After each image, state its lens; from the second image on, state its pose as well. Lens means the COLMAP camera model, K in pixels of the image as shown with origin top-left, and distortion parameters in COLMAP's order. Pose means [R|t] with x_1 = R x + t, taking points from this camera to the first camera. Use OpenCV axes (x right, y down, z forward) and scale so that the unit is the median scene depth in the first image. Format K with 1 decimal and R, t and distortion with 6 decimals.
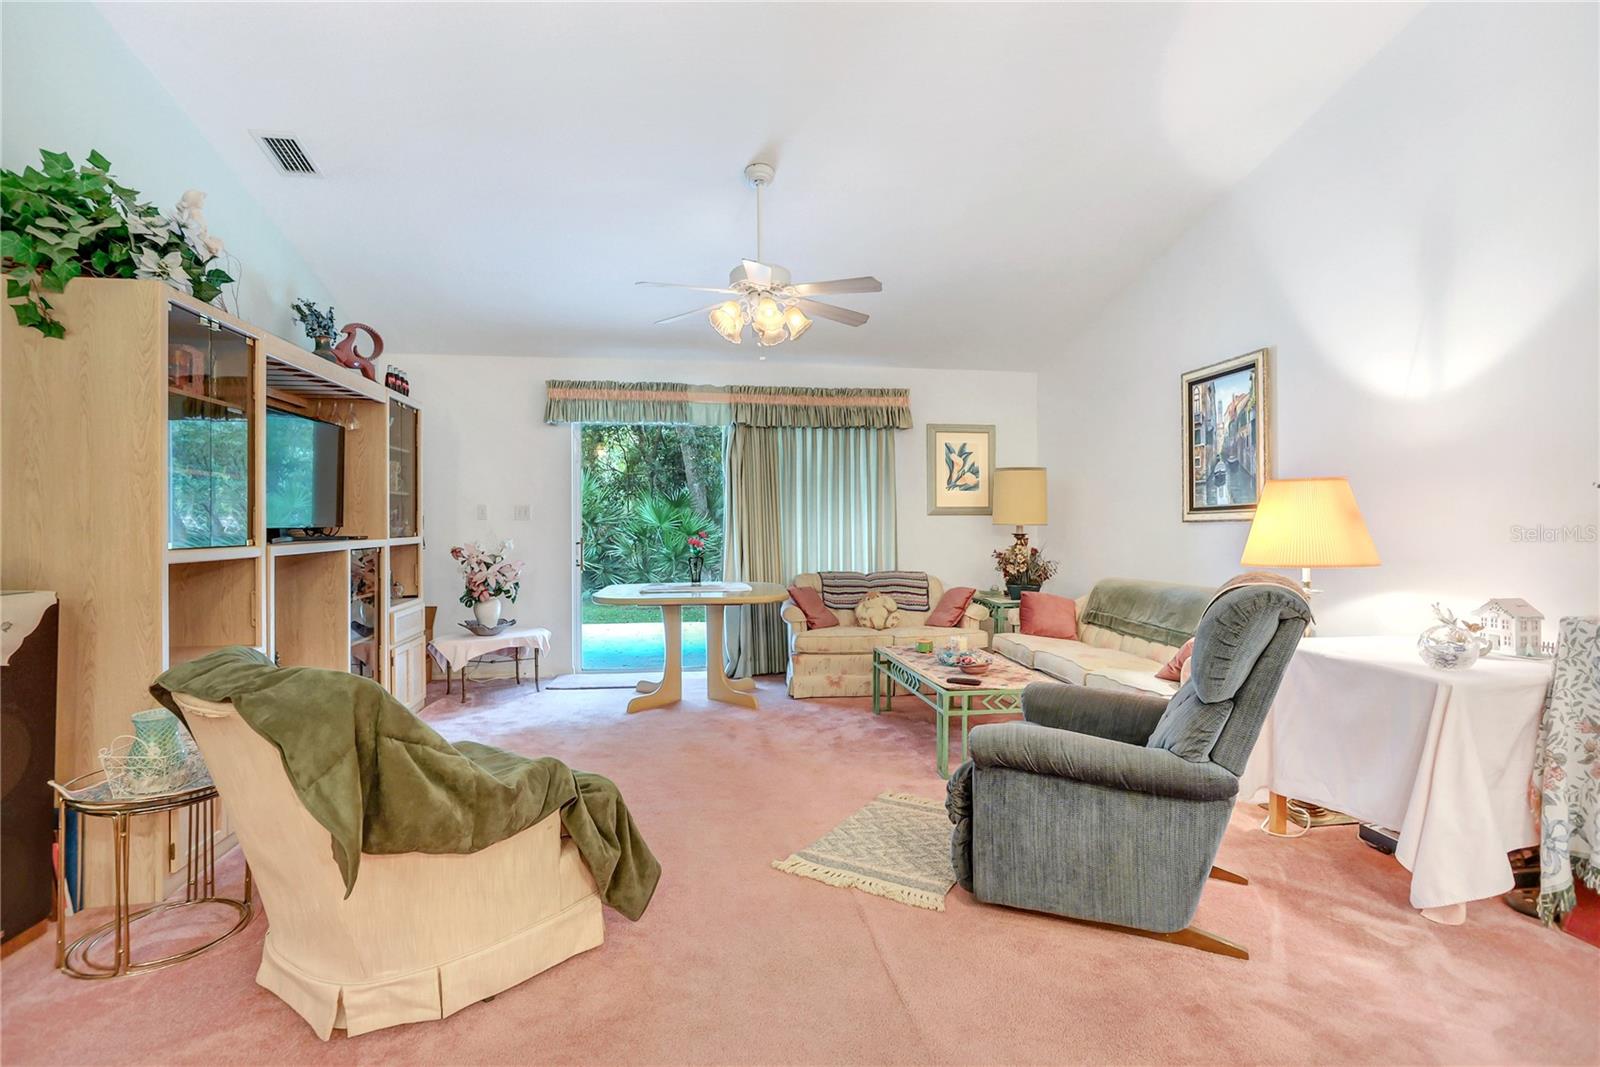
lens RADIAL K [[805.3, 0, 791.2], [0, 805.3, 527.1], [0, 0, 1]] dist [-0.063148, 0.038146]
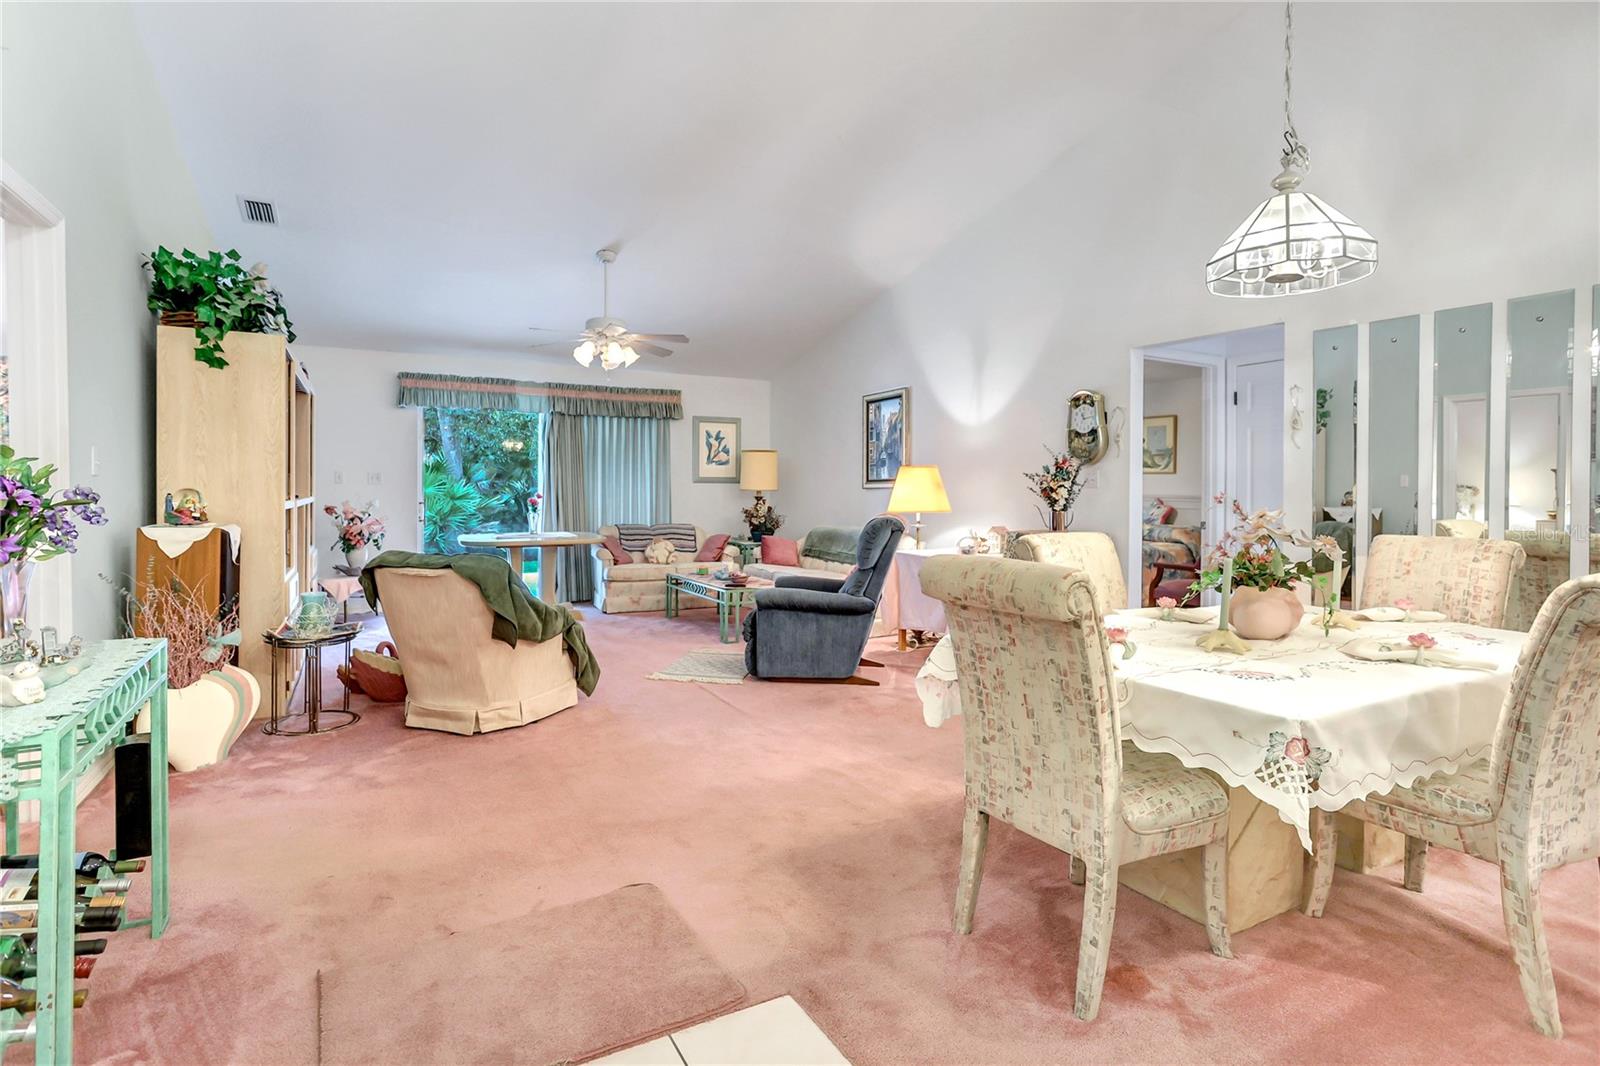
lens RADIAL K [[805.3, 0, 791.2], [0, 805.3, 526.6], [0, 0, 1]] dist [-0.063148, 0.038146]
pose [[0.939426, -0.008156, 0.342655, -0.175613], [-0.005611, 0.999217, 0.039167, 0.005900], [-0.342706, -0.038717, 0.938645, -0.421596]]
